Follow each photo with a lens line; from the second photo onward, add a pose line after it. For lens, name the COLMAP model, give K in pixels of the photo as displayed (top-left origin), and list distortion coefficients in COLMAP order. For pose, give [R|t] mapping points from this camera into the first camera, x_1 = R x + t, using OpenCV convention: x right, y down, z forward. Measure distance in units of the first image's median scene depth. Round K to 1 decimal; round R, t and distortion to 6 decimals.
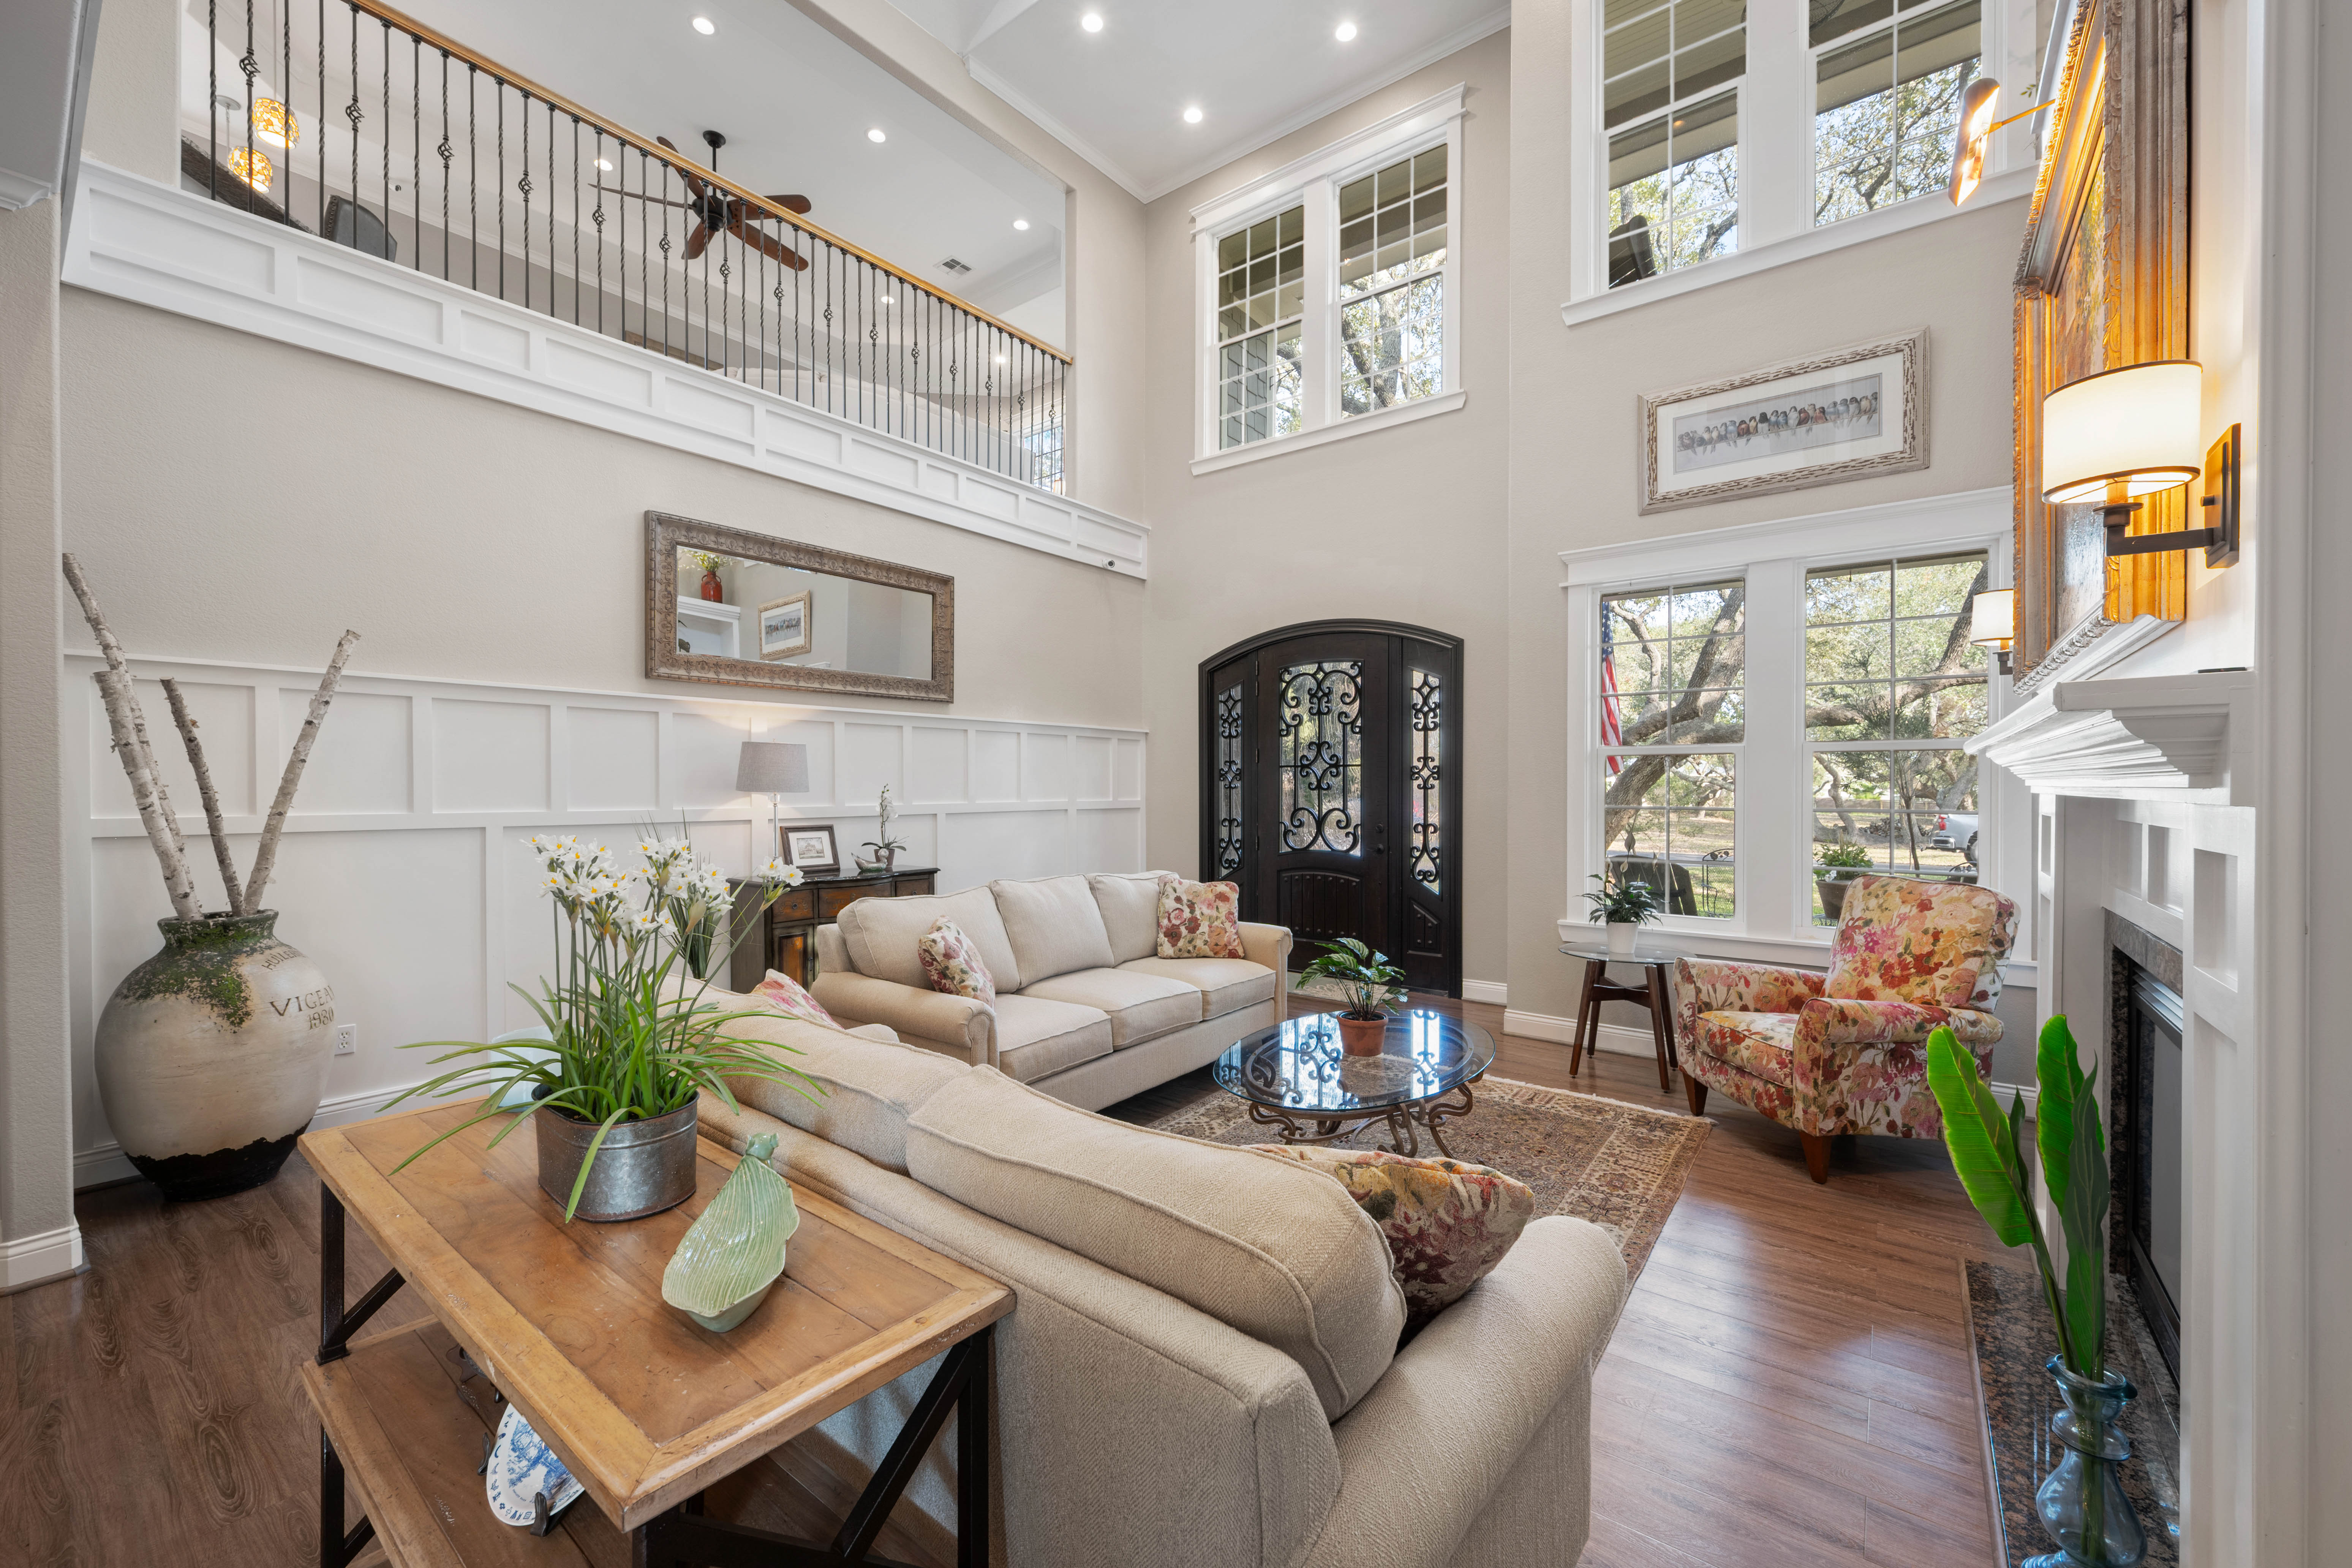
lens RADIAL K [[927.0, 0, 1188.3], [0, 927.0, 788.7], [0, 0, 1]] dist [-0.001718, -0.000042]
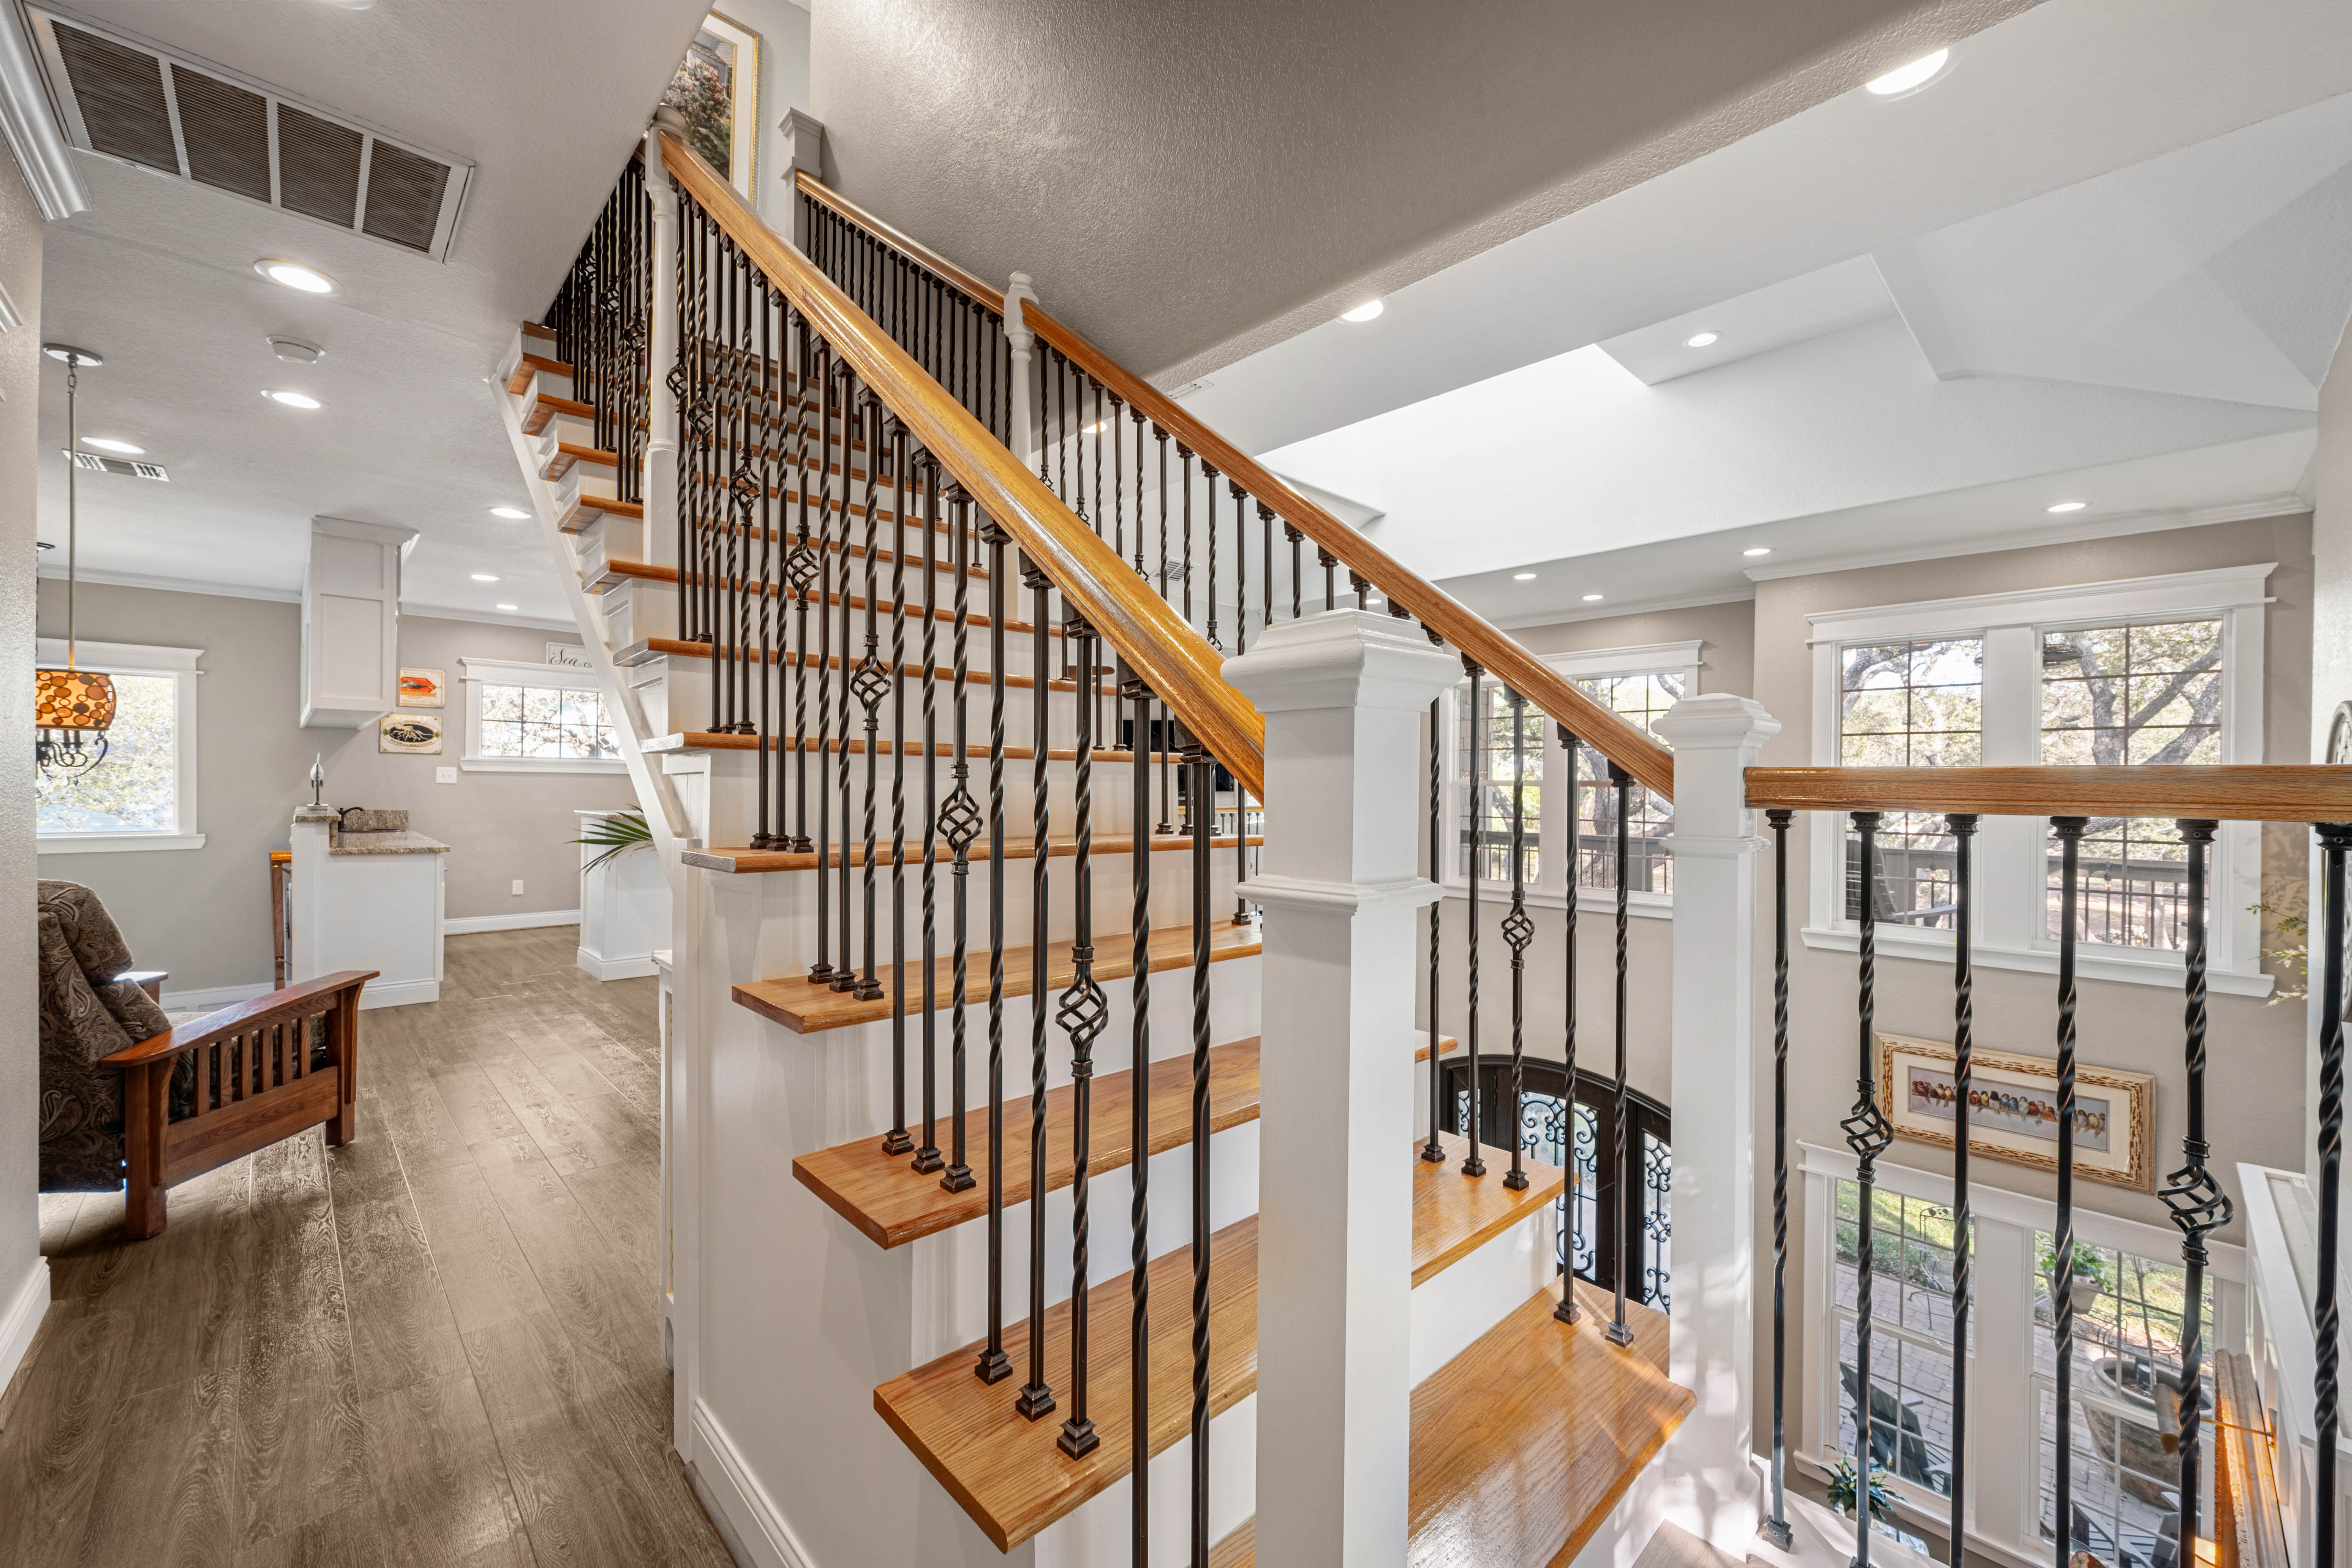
lens RADIAL K [[927.0, 0, 1184.6], [0, 927.0, 787.9], [0, 0, 1]] dist [-0.001718, -0.000042]
pose [[0.988142, 0.008060, -0.153334, -0.179081], [-0.008786, 0.999953, -0.004057, -0.650283], [0.153294, 0.005356, 0.988166, -0.262521]]
